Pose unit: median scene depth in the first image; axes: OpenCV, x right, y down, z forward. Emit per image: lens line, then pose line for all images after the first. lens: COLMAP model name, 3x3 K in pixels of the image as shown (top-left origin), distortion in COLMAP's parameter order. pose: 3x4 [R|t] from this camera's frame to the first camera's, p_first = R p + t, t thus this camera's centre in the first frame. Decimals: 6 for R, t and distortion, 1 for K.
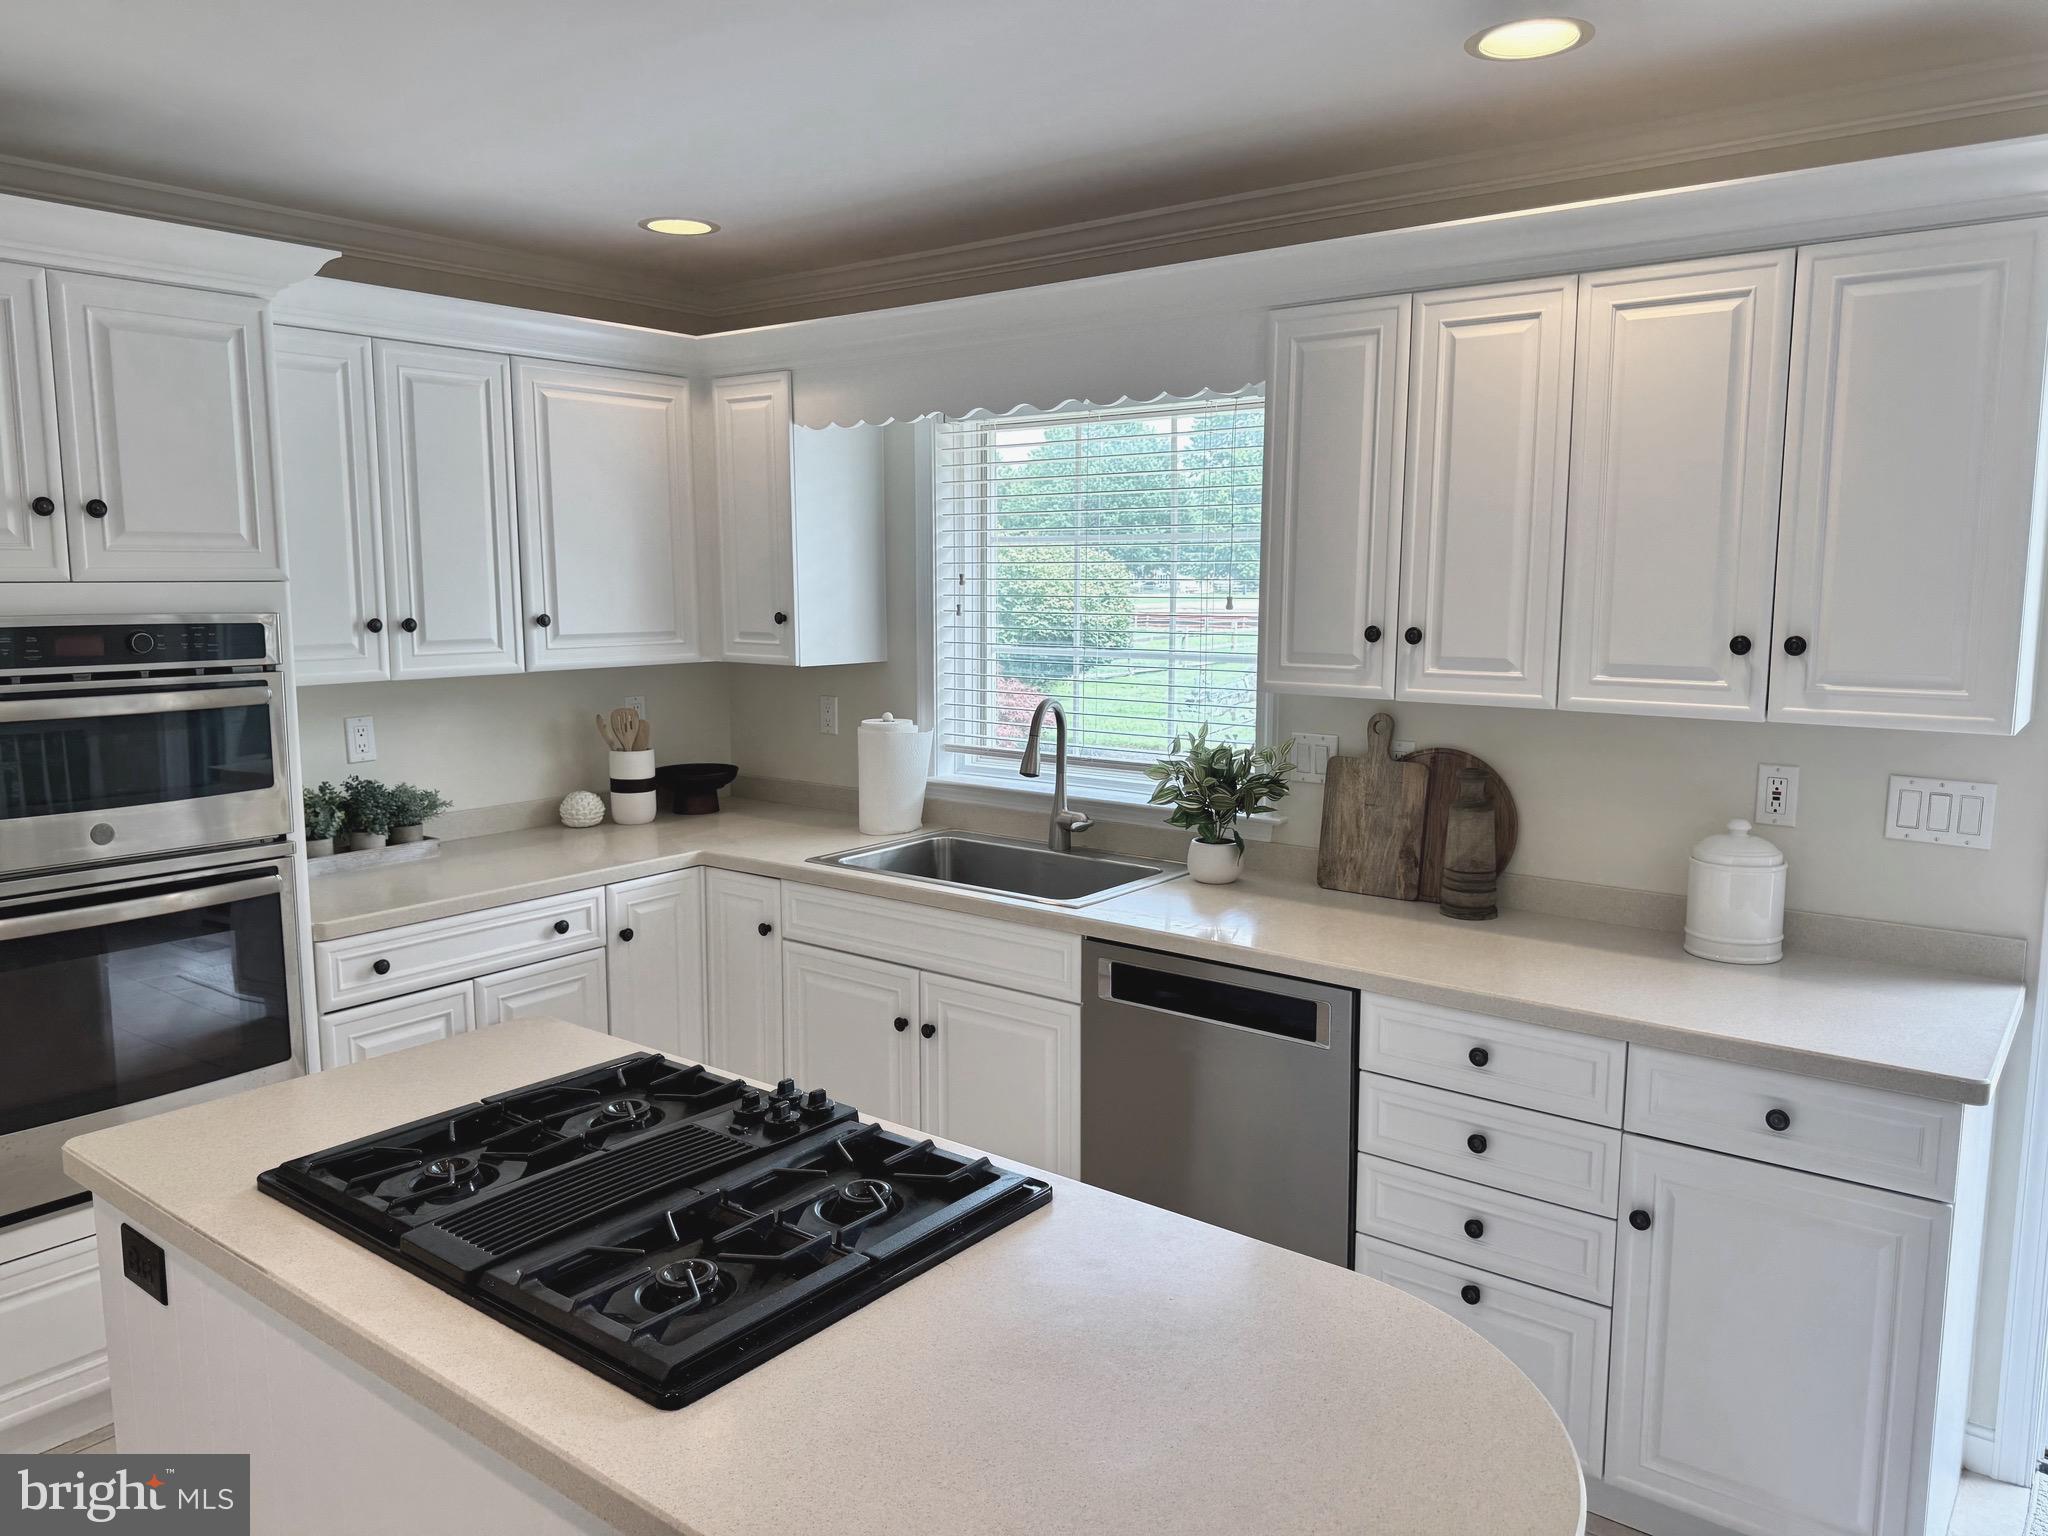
lens RADIAL K [[1440.1, 0, 1041.5], [0, 1440.1, 753.8], [0, 0, 1]] dist [0.041427, -0.054444]
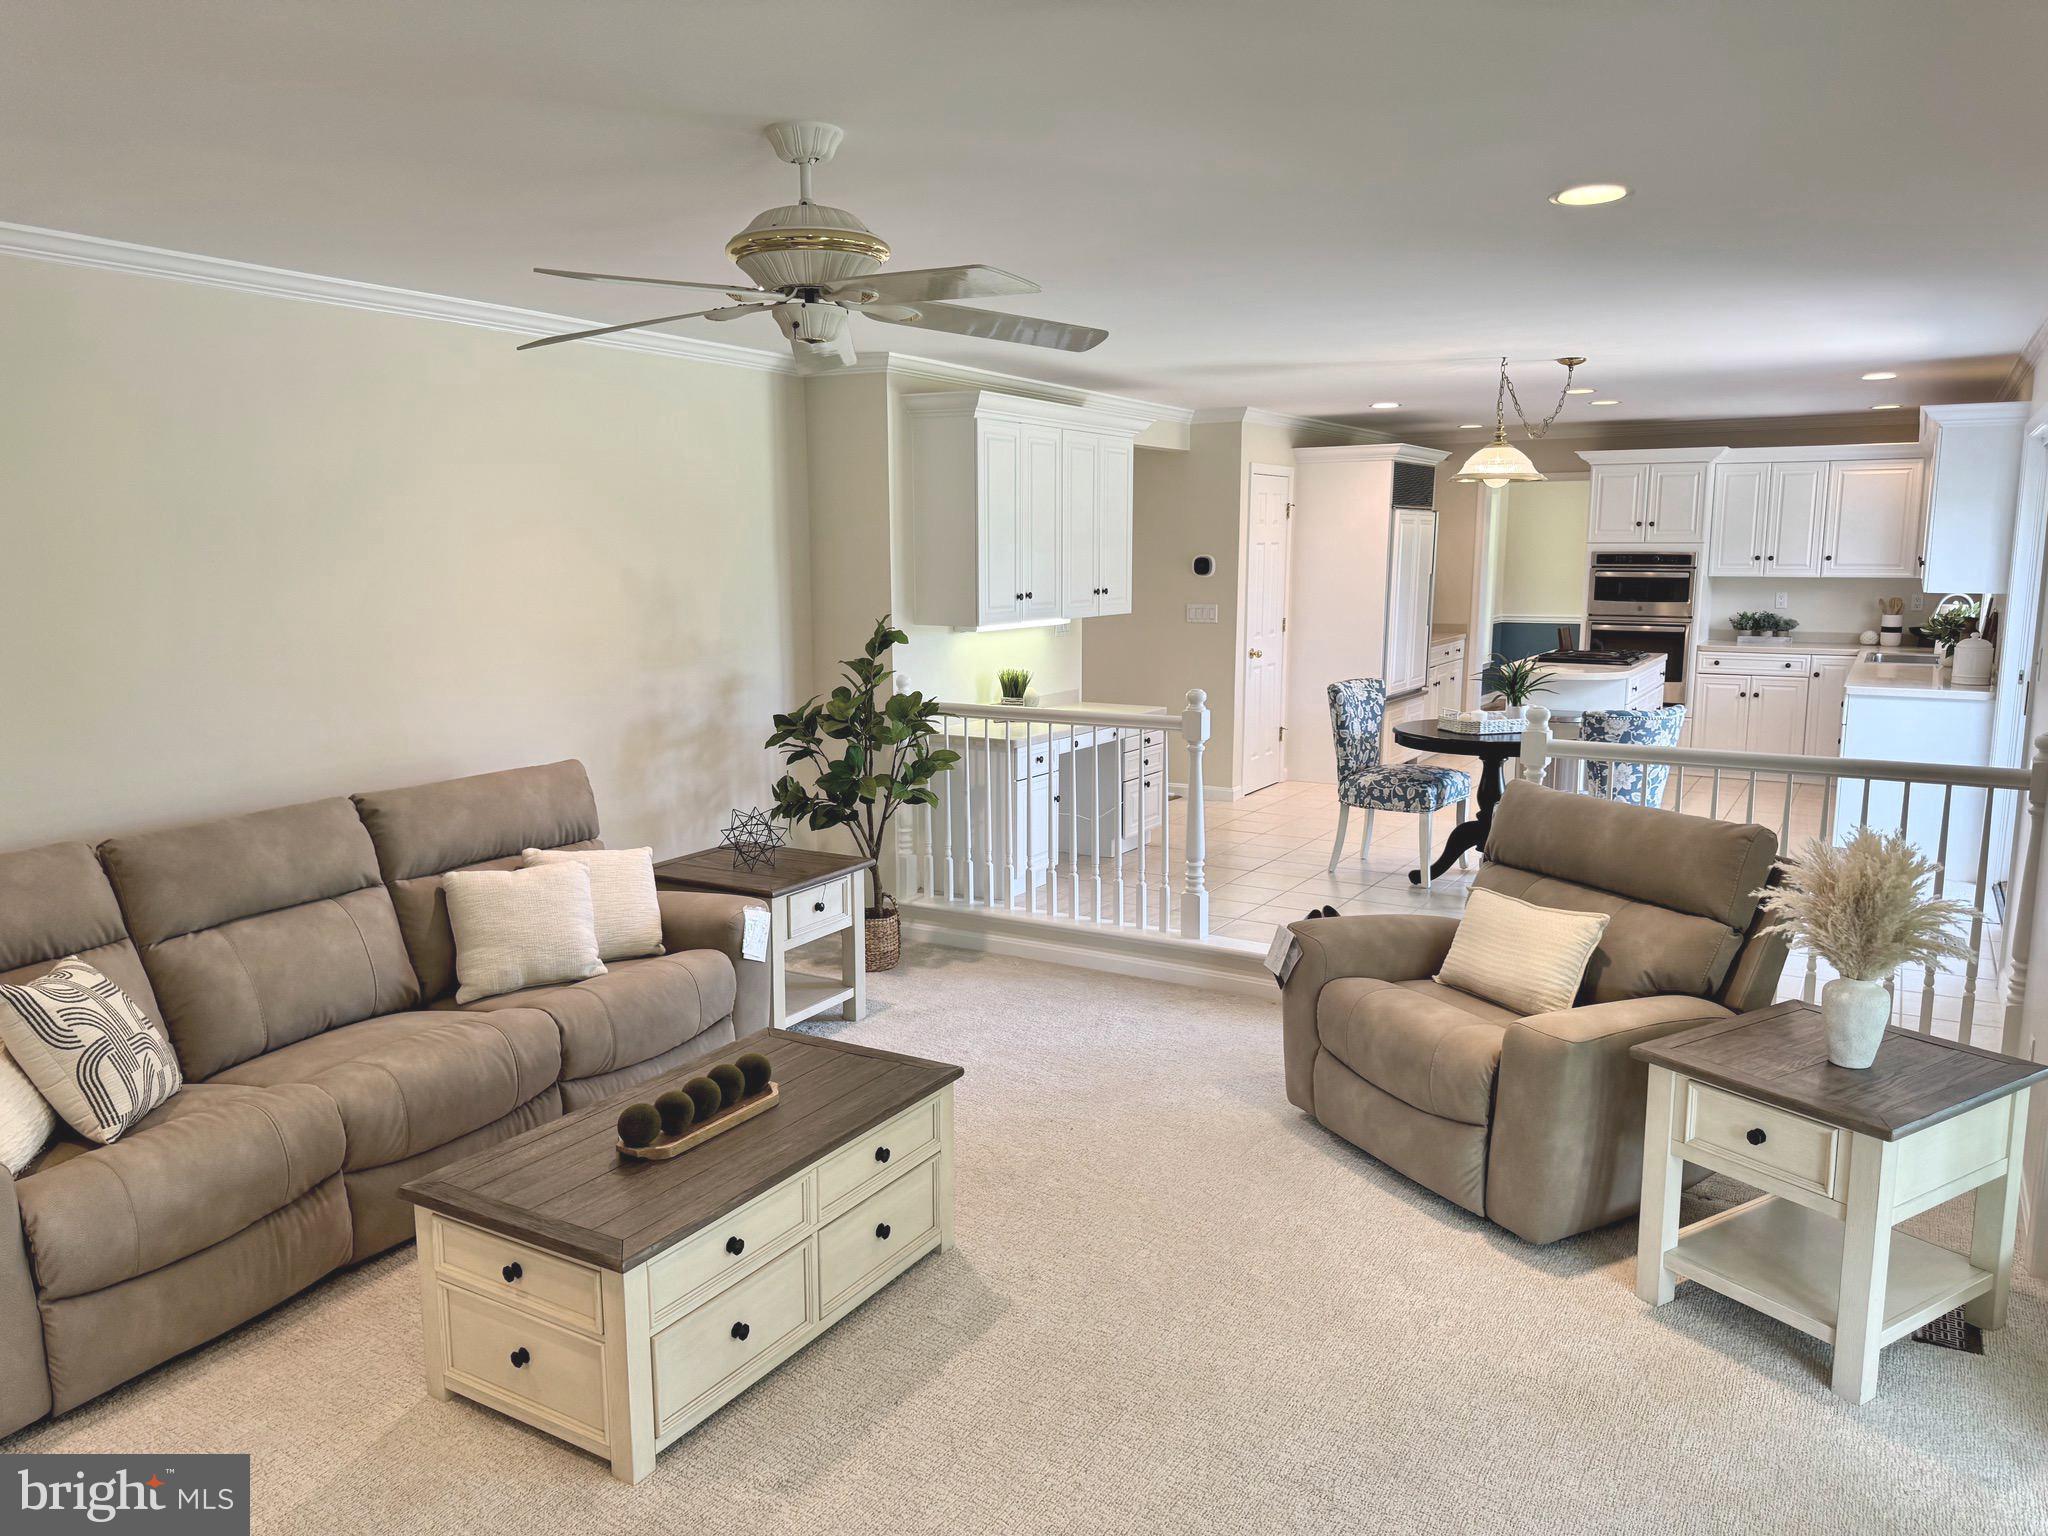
lens RADIAL K [[1440.1, 0, 1035.3], [0, 1440.1, 766.2], [0, 0, 1]] dist [0.041427, -0.054444]
pose [[0.109388, 0.159853, -0.981061, 1.969210], [-0.119240, 0.981967, 0.146705, 0.060721], [0.986821, 0.100934, 0.126477, -0.676857]]
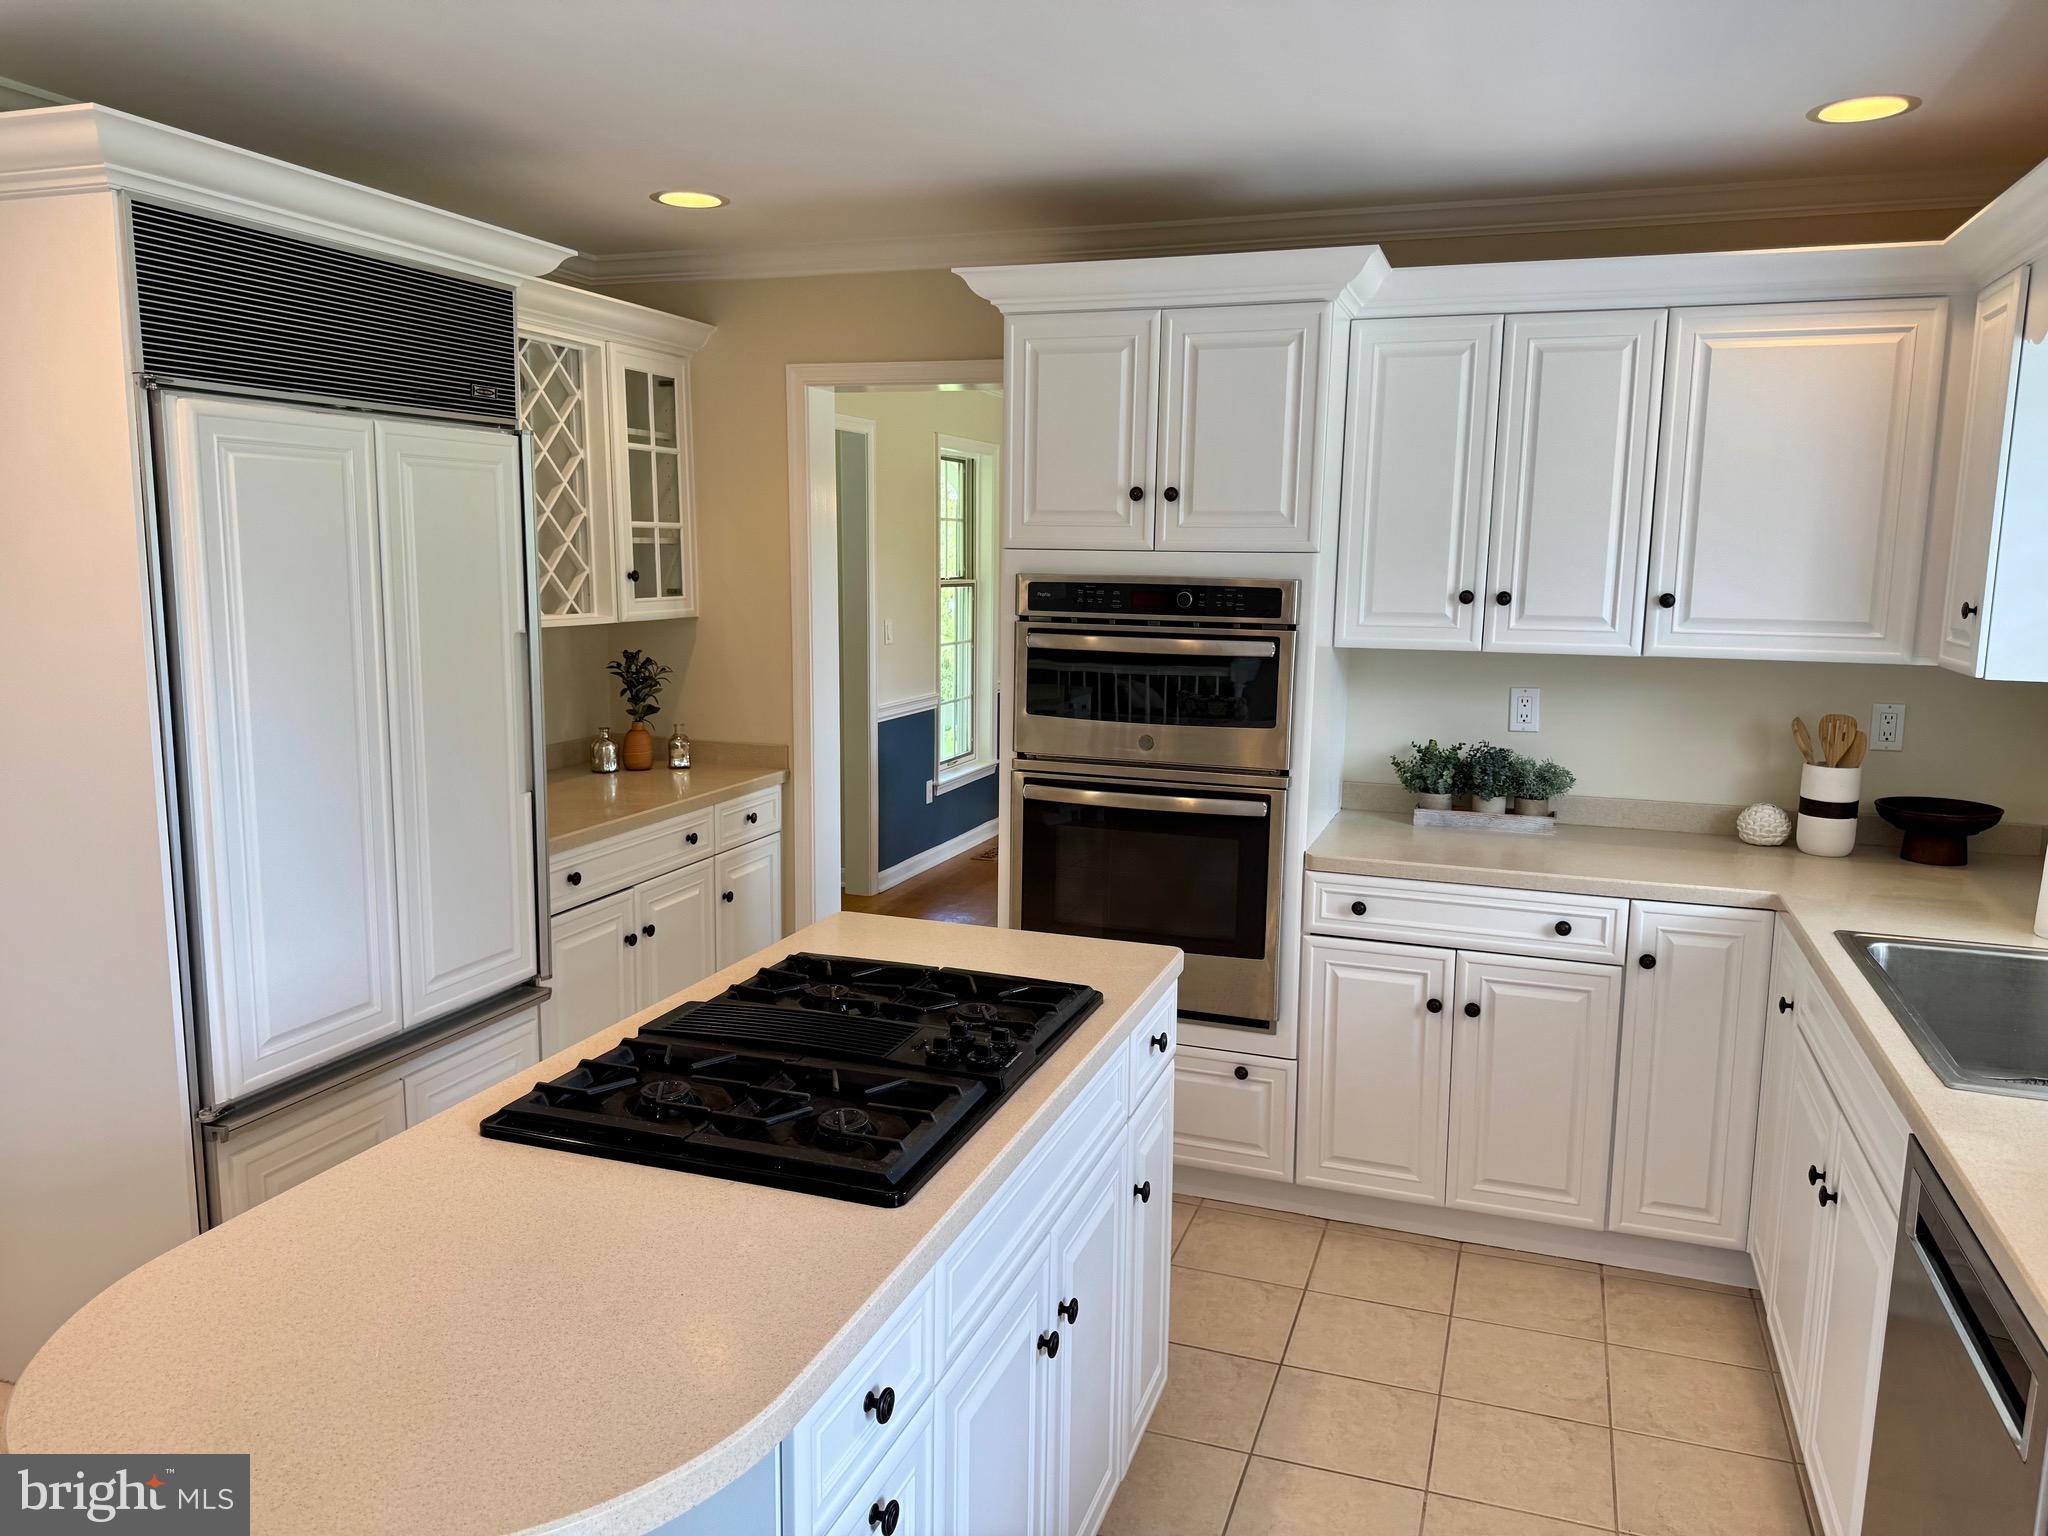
lens RADIAL K [[1440.1, 0, 1013.1], [0, 1440.1, 783.1], [0, 0, 1]] dist [0.041427, -0.054444]
pose [[0.295022, 0.161791, -0.941693, 0.360303], [-0.128389, 0.983335, 0.128723, -0.039768], [0.946826, 0.082927, 0.310877, 0.308152]]
